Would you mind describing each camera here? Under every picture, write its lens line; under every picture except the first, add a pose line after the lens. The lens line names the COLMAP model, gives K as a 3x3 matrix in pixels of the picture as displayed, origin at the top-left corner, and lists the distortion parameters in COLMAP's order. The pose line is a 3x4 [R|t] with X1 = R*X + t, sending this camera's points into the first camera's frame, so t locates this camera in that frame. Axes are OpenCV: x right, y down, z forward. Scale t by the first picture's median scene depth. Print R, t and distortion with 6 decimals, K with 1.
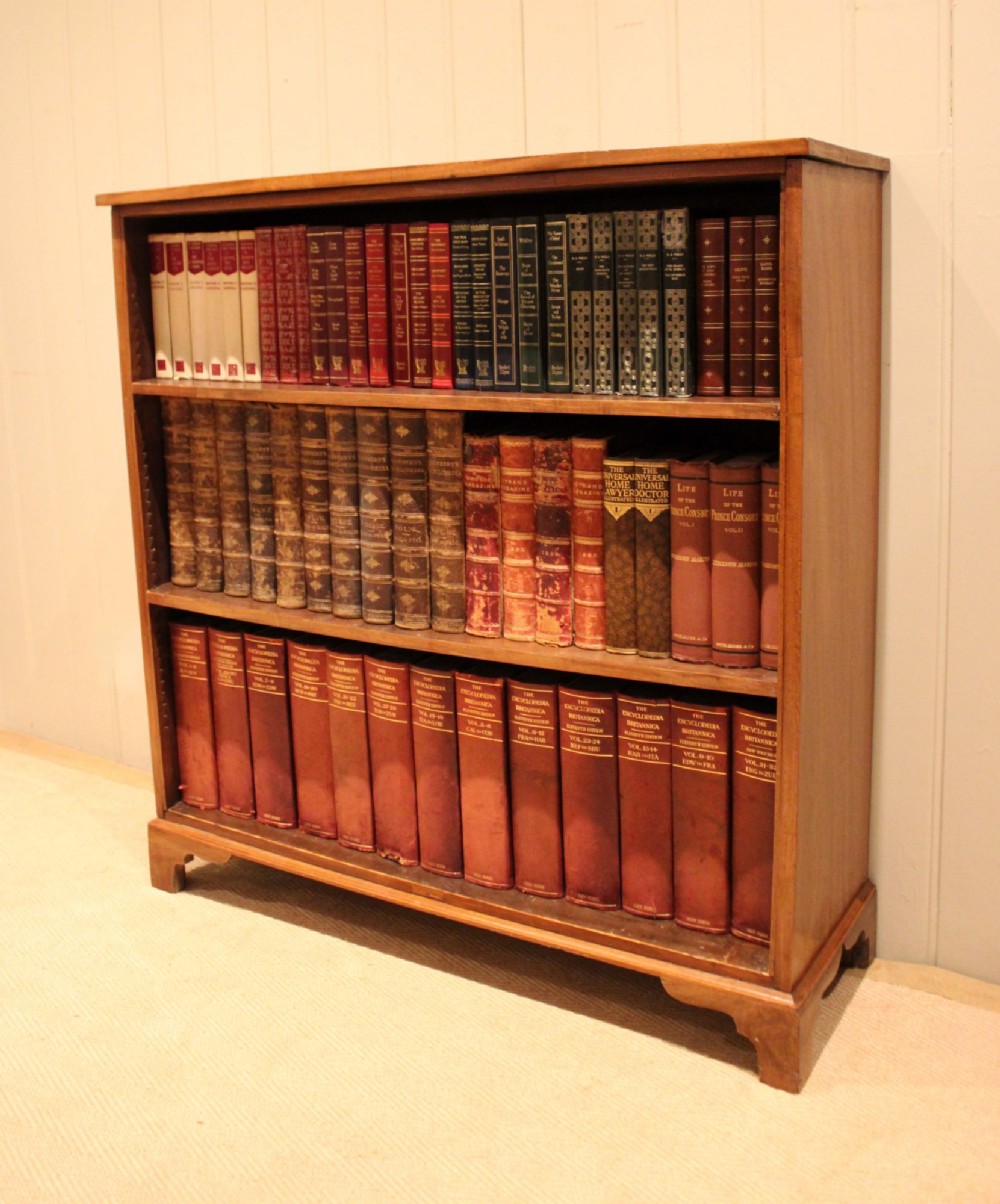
lens RADIAL K [[1299.5, 0, 501.2], [0, 1299.5, 475.5], [0, 0, 1]] dist [-0.120670, 0.050858]
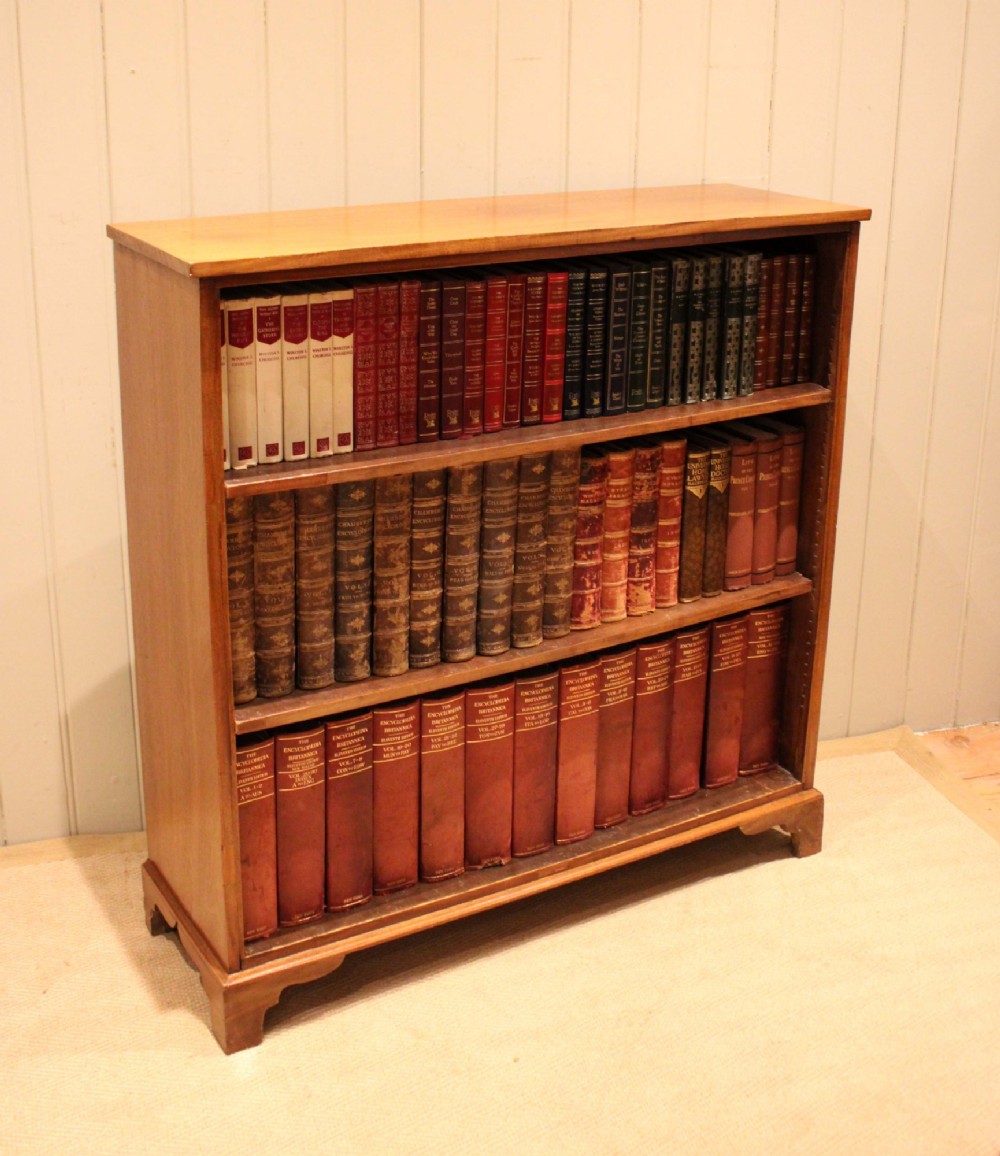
lens RADIAL K [[1500.7, 0, 497.4], [0, 1500.7, 447.4], [0, 0, 1]] dist [-0.088493, 0.037124]
pose [[0.469563, -0.220369, 0.854955, -1.150255], [0.116971, 0.975341, 0.187156, -0.288089], [-0.875116, 0.012123, 0.483761, 0.438805]]
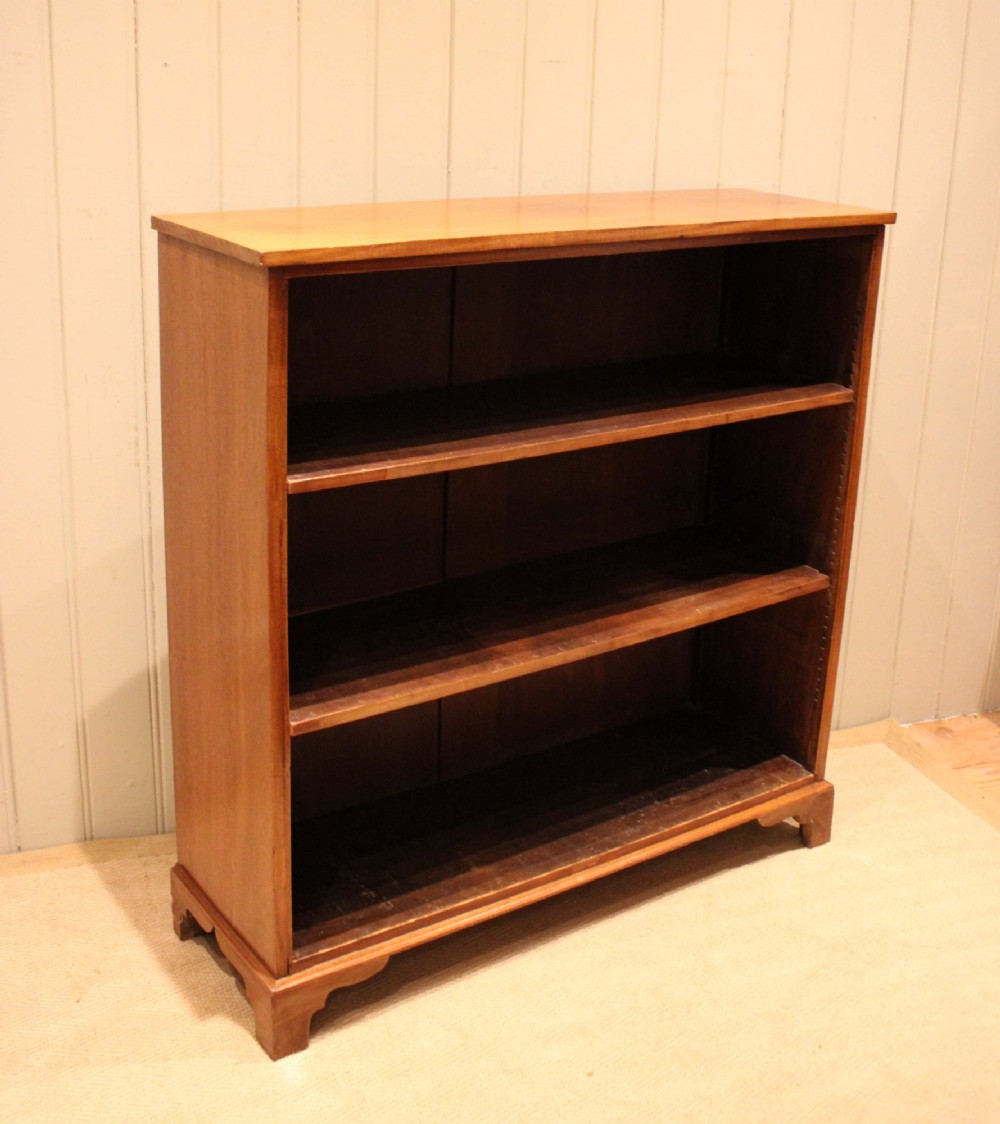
lens RADIAL K [[1420.4, 0, 502.3], [0, 1420.4, 461.8], [0, 0, 1]] dist [-0.085988, 0.022465]
pose [[0.407609, -0.221972, 0.885767, -1.145874], [0.103922, 0.974980, 0.196506, -0.276132], [-0.907224, 0.011953, 0.420479, 0.575873]]
